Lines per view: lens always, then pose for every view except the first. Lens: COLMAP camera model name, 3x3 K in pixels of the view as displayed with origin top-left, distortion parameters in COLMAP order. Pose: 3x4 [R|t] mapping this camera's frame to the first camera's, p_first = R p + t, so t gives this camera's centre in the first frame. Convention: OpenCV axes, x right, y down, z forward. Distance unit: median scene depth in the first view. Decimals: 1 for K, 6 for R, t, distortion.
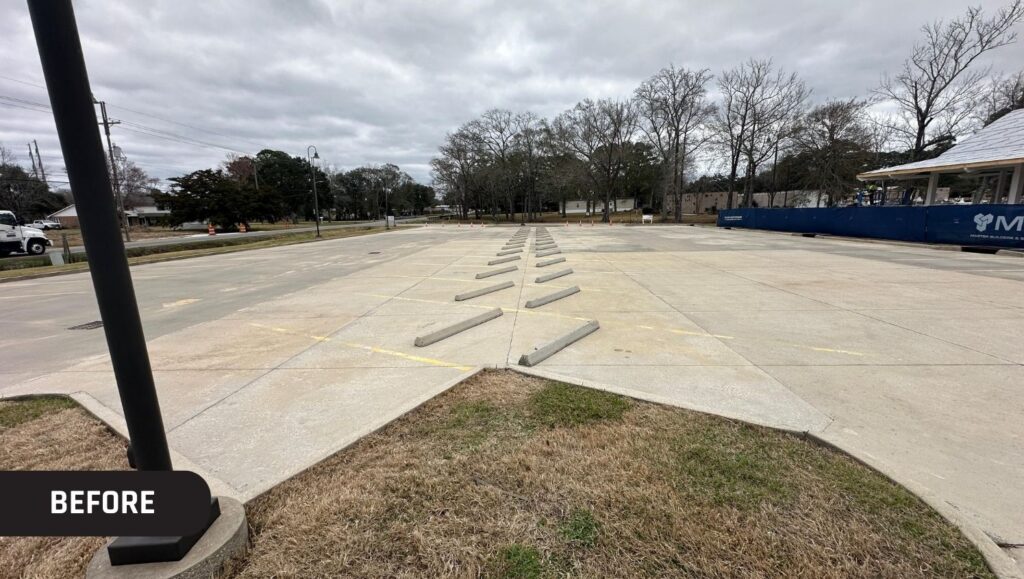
lens RADIAL K [[412.1, 0, 511.6], [0, 412.1, 285.9], [0, 0, 1]] dist [-0.001584, -0.000071]
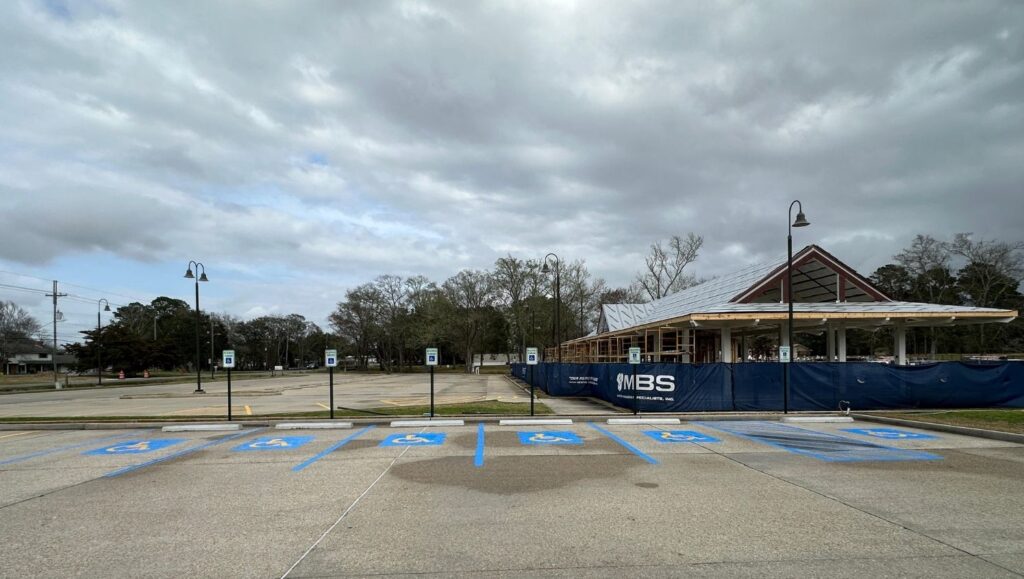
lens RADIAL K [[502.0, 0, 507.5], [0, 502.0, 365.9], [0, 0, 1]] dist [0.001404, 0.000533]
pose [[0.995053, 0.011745, 0.098649, 0.133661], [0.005514, 0.984927, -0.172884, 0.051131], [-0.099193, 0.172573, 0.979989, -0.292169]]
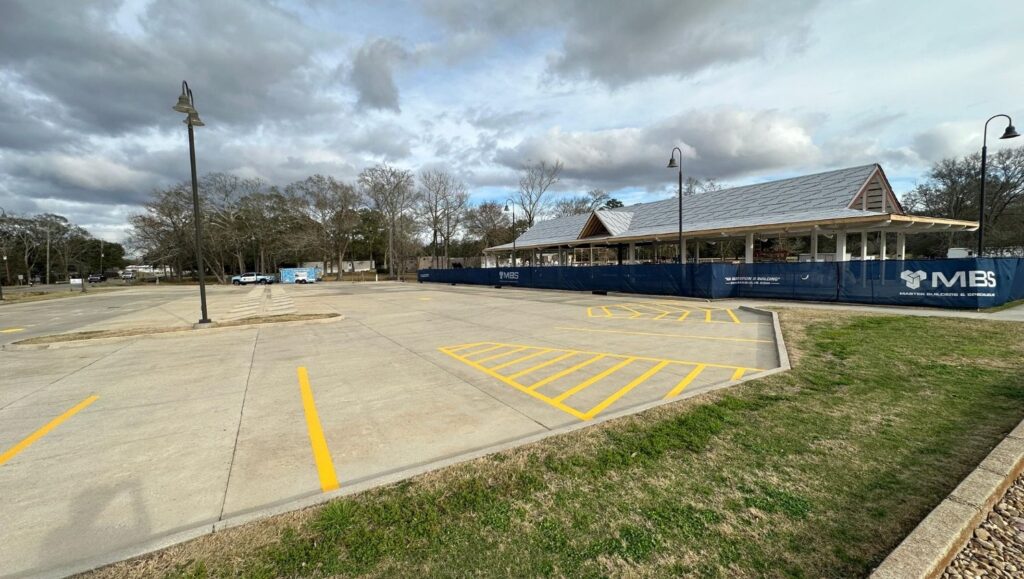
lens RADIAL K [[412.1, 0, 510.7], [0, 412.1, 289.7], [0, 0, 1]] dist [-0.001584, -0.000071]
pose [[0.829943, -0.031400, 0.556964, -0.014131], [0.106183, 0.989053, -0.102465, 0.027172], [-0.547650, 0.144180, 0.824192, -0.147364]]
